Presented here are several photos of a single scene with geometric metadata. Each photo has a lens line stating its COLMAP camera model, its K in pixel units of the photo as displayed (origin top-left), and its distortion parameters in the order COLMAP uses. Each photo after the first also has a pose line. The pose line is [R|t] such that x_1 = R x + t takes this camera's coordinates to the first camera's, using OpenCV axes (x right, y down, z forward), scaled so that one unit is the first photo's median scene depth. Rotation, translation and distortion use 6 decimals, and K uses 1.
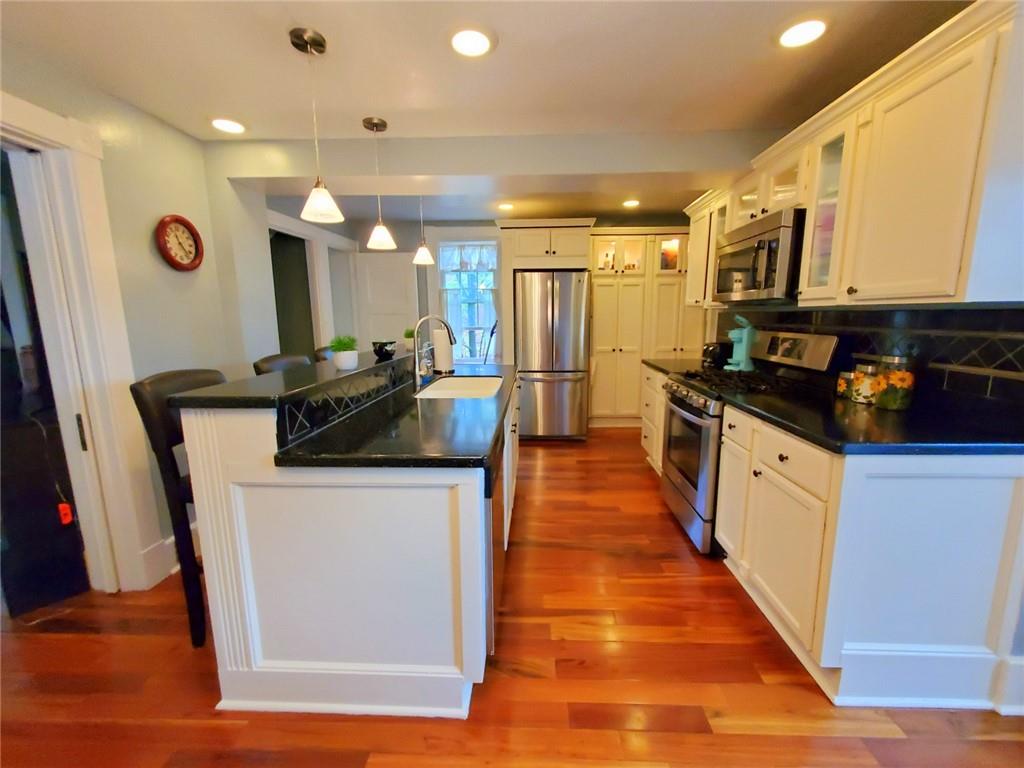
lens RADIAL K [[408.4, 0, 518.8], [0, 408.4, 383.3], [0, 0, 1]] dist [-0.000398, -0.000117]
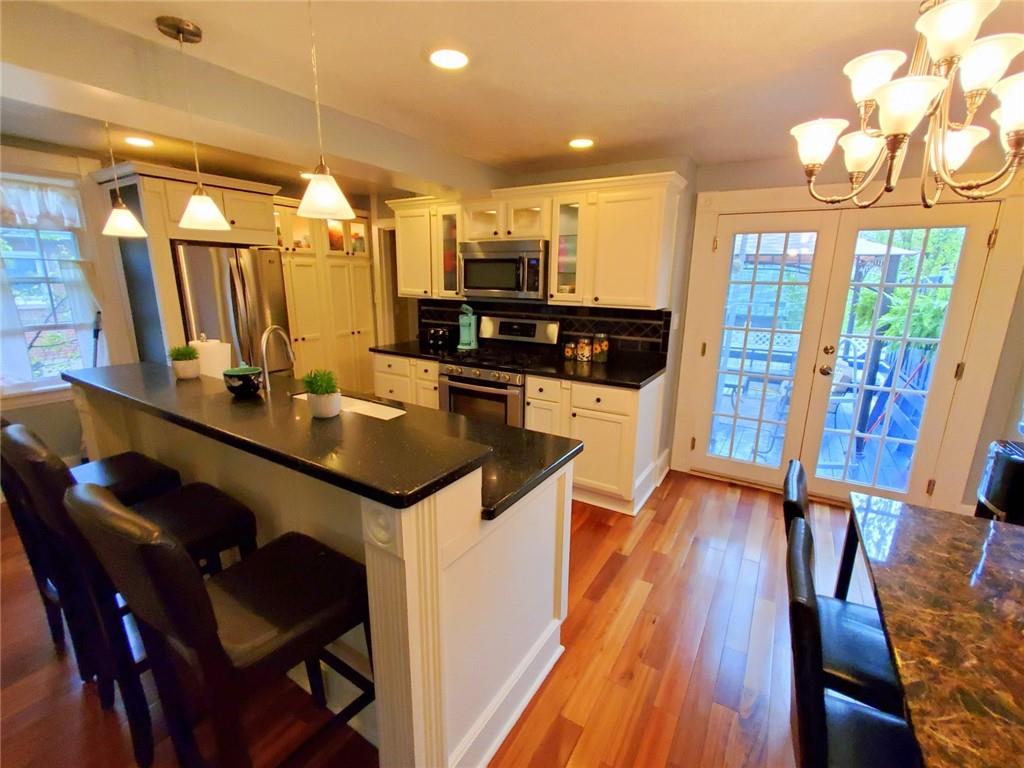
lens RADIAL K [[446.5, 0, 512.0], [0, 446.5, 384.0], [0, 0, 1]] dist [-0.000643, -0.000159]
pose [[0.503256, -0.187496, 0.843552, -0.783576], [0.129283, 0.981527, 0.141034, -0.137660], [-0.854412, 0.038080, 0.518199, 0.242544]]
